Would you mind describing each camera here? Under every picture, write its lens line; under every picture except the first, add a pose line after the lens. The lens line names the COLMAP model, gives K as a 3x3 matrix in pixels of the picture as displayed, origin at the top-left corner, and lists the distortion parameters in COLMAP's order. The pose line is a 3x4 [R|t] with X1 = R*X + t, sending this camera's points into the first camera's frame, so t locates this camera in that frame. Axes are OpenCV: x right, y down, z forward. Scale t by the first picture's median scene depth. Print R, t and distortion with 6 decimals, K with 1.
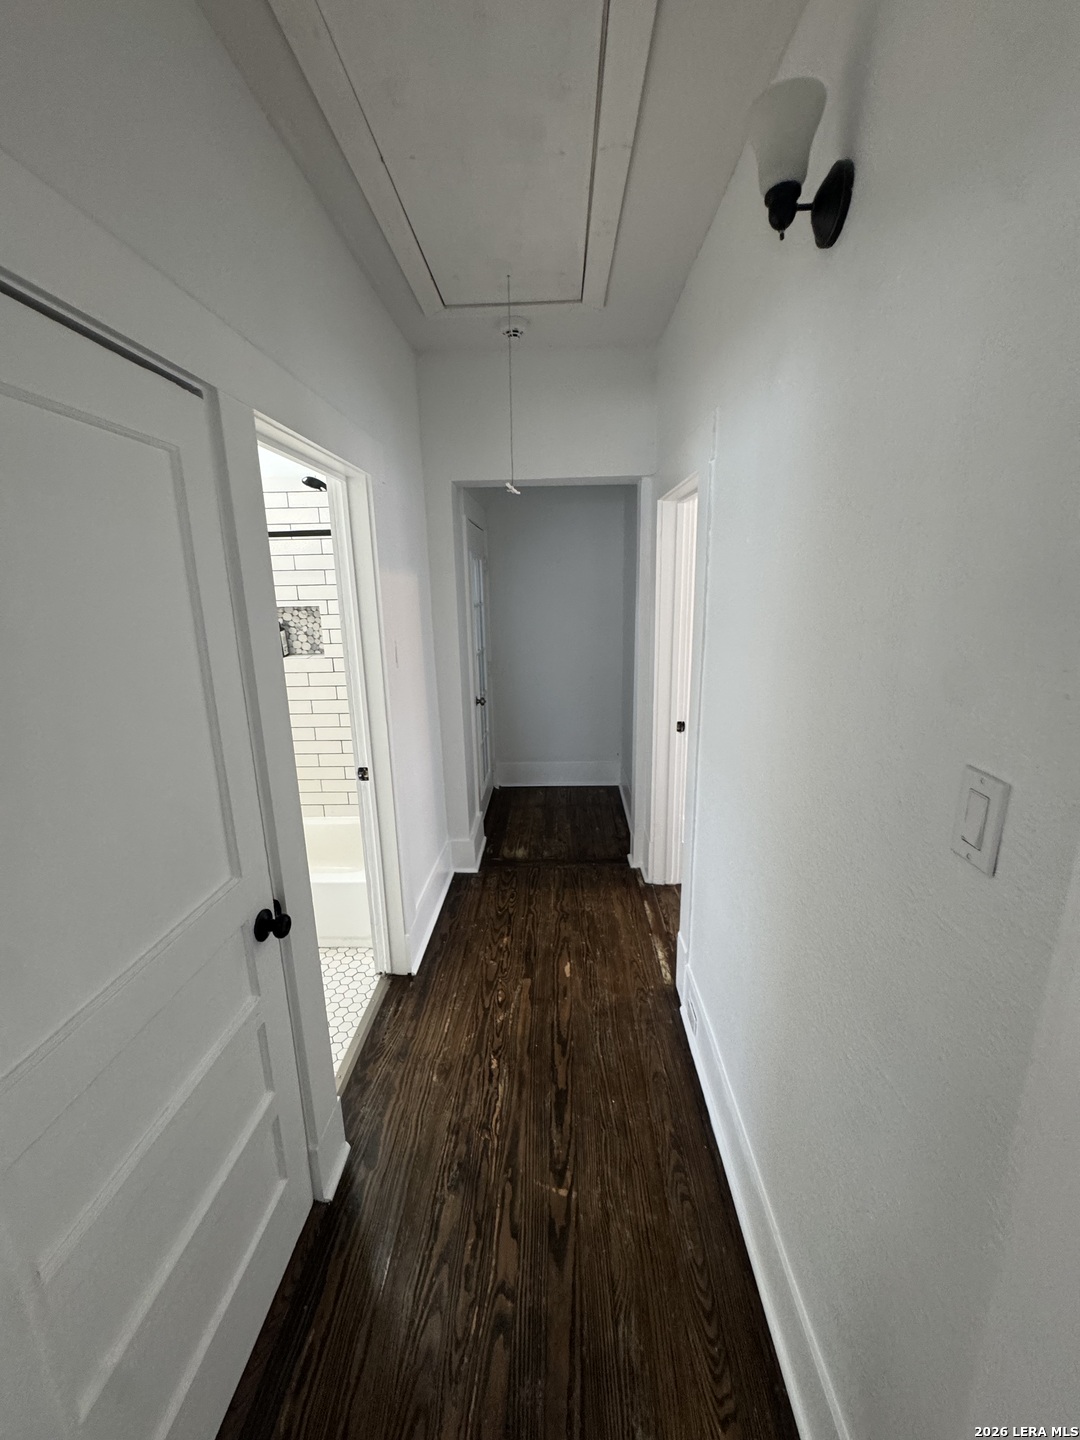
lens RADIAL K [[578.0, 0, 532.8], [0, 578.0, 716.2], [0, 0, 1]] dist [-0.005238, 0.000613]
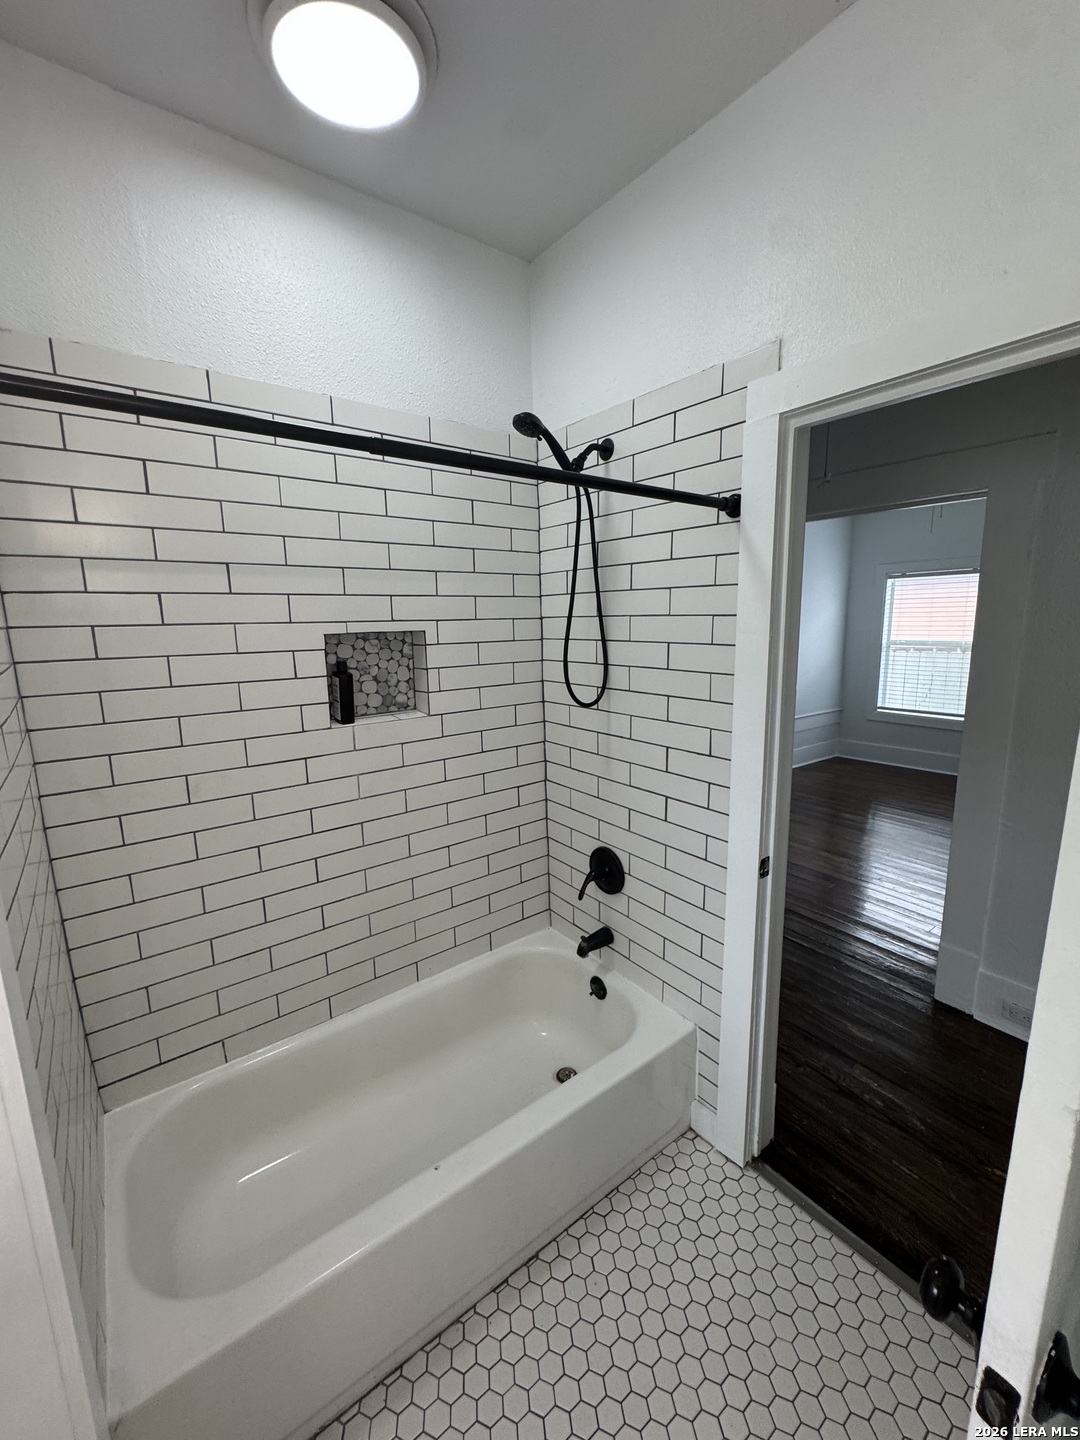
lens RADIAL K [[578.0, 0, 547.5], [0, 578.0, 717.3], [0, 0, 1]] dist [-0.005238, 0.000613]
pose [[0.771038, -0.094181, 0.629786, -0.635808], [0.148374, 0.988352, -0.033849, -0.058939], [-0.619262, 0.119543, 0.776031, 0.442611]]
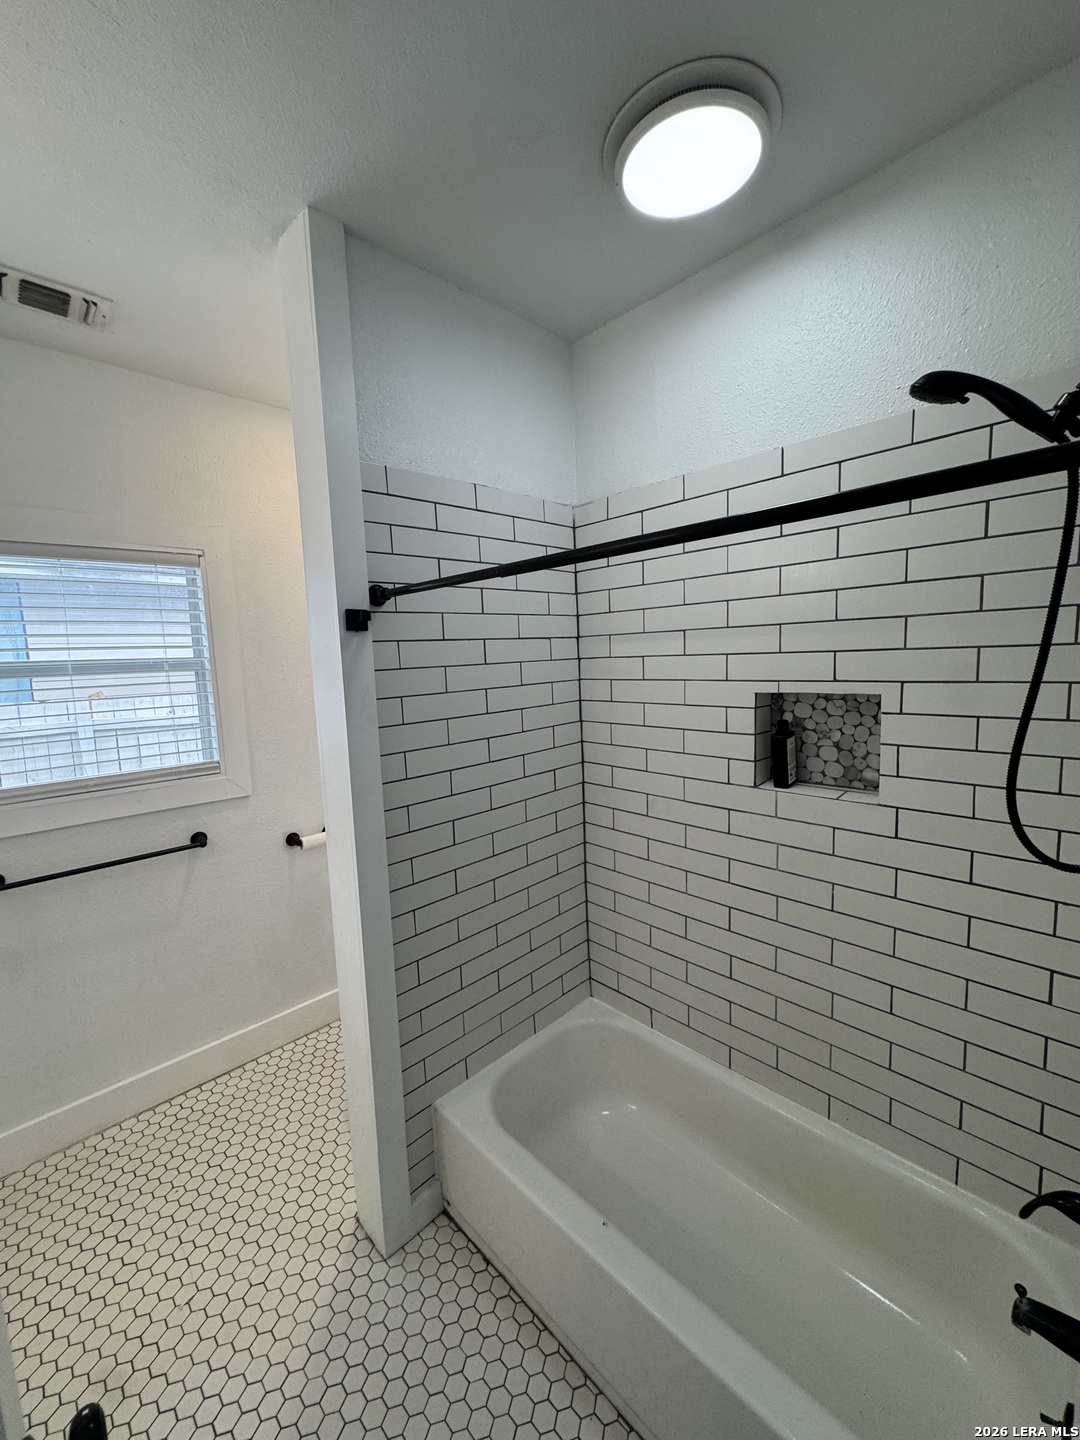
lens RADIAL K [[578.0, 0, 535.8], [0, 578.0, 716.0], [0, 0, 1]] dist [-0.005238, 0.000613]
pose [[0.719628, 0.072481, -0.690566, -0.238464], [-0.144298, 0.988435, -0.046626, -0.107996], [0.679200, 0.133201, 0.721765, 0.460691]]
